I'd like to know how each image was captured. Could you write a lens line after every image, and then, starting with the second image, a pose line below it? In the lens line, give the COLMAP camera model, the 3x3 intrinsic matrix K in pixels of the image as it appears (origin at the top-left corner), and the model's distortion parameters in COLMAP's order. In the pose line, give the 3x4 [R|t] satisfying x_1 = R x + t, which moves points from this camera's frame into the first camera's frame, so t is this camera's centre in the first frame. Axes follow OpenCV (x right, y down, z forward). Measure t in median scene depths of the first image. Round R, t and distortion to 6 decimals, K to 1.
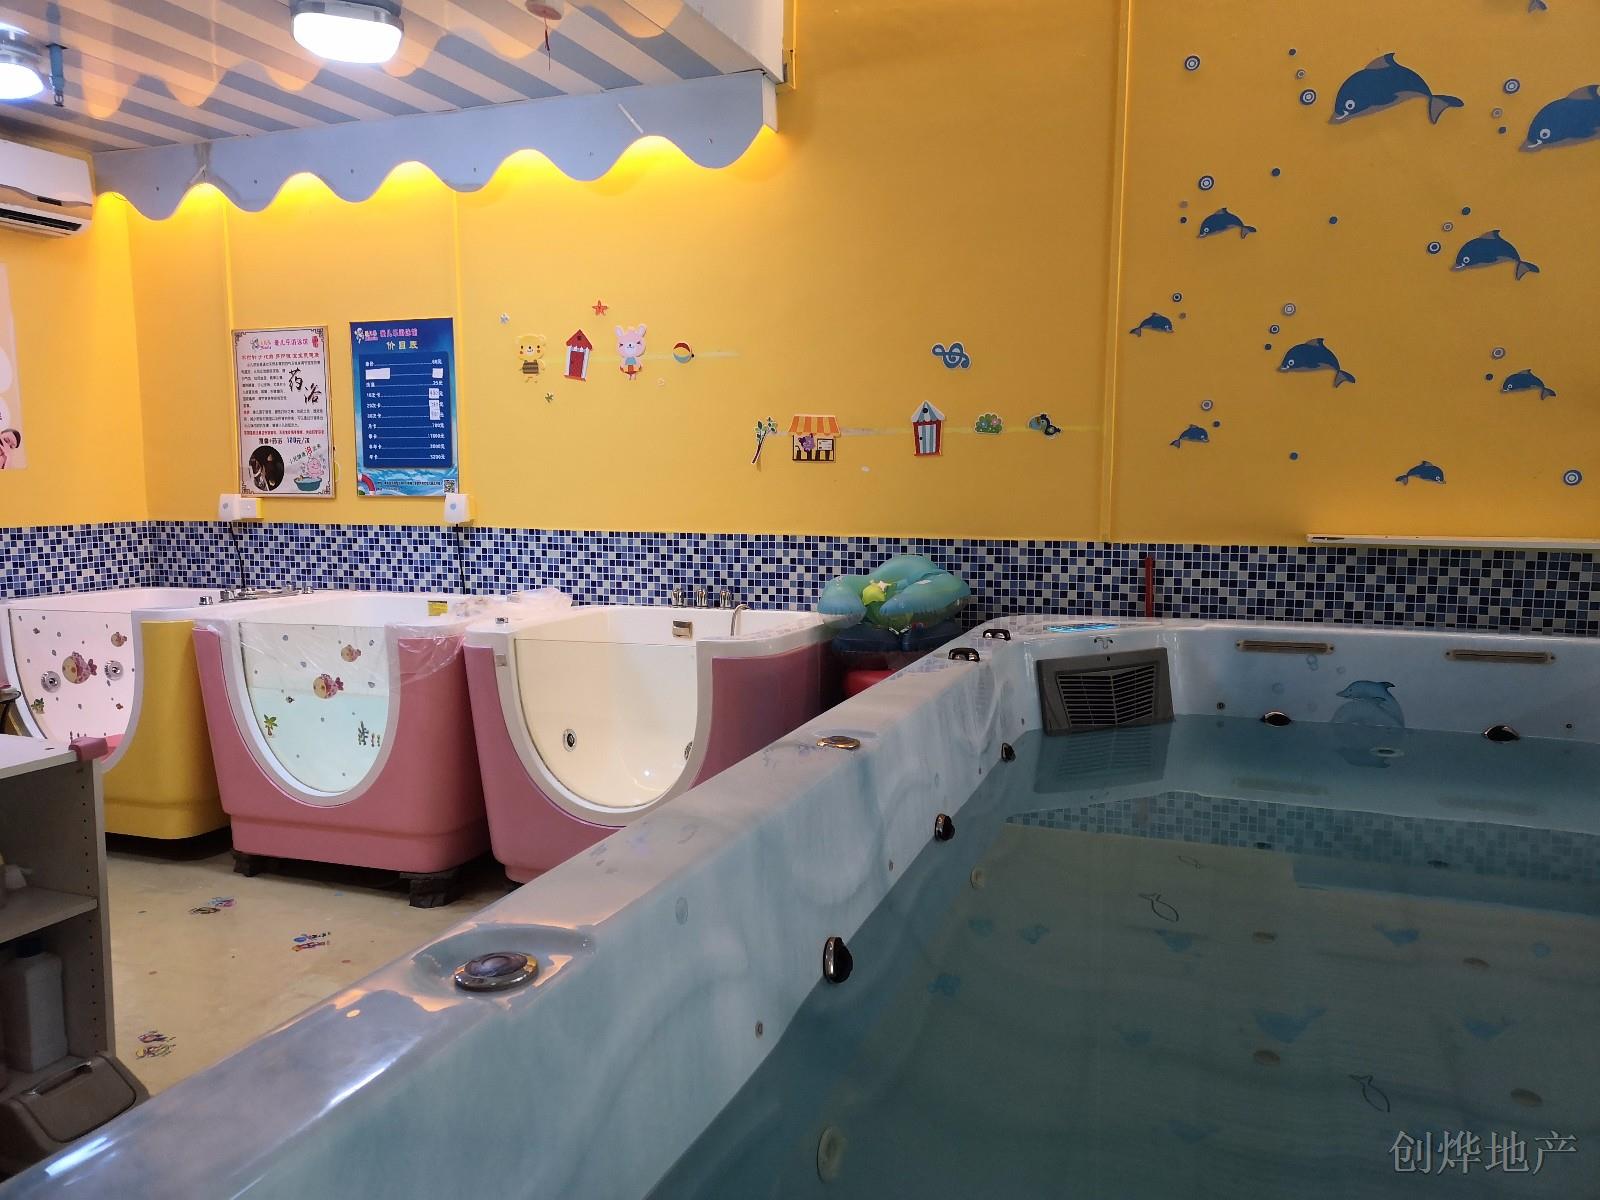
lens RADIAL K [[1210.4, 0, 804.2], [0, 1210.4, 598.4], [0, 0, 1]] dist [0.039049, -0.024431]
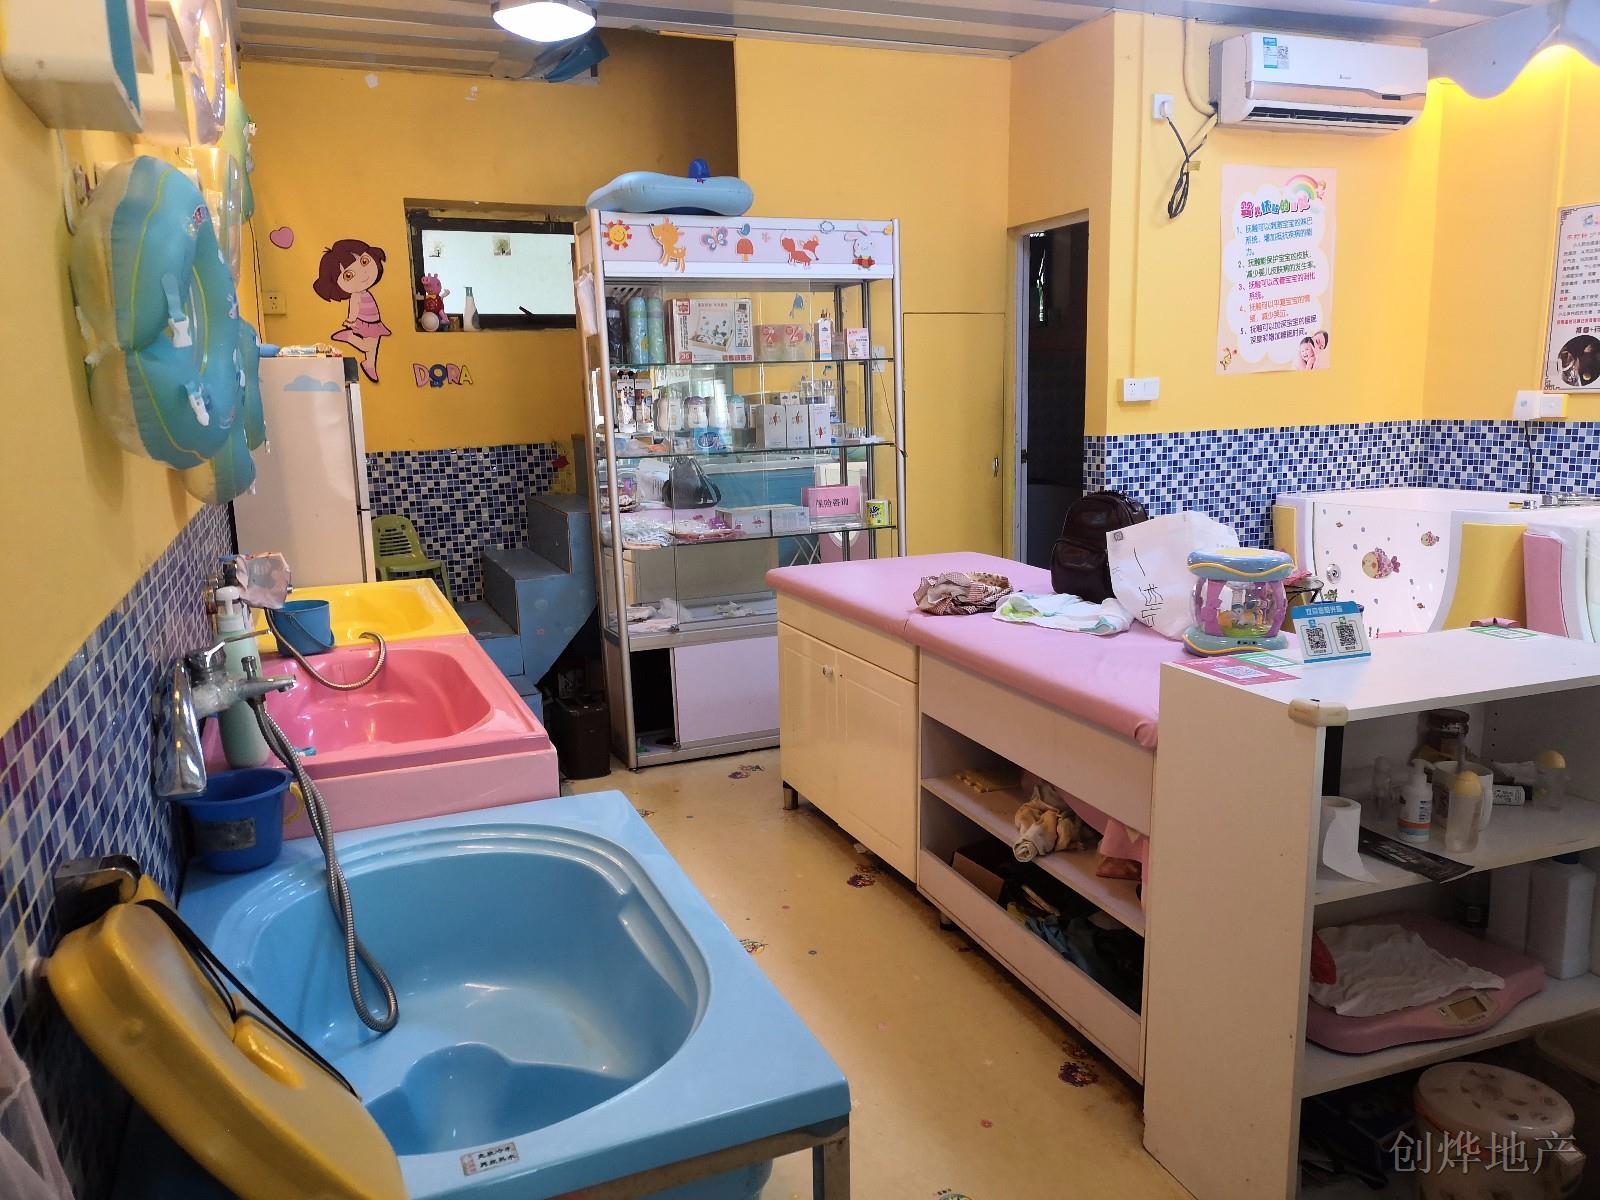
lens RADIAL K [[1210.4, 0, 799.5], [0, 1210.4, 598.3], [0, 0, 1]] dist [0.039049, -0.024431]
pose [[0.677207, 0.113858, -0.726930, -0.152789], [-0.057246, 0.993113, 0.102220, 0.007933], [0.733562, -0.027610, 0.679061, -0.042255]]
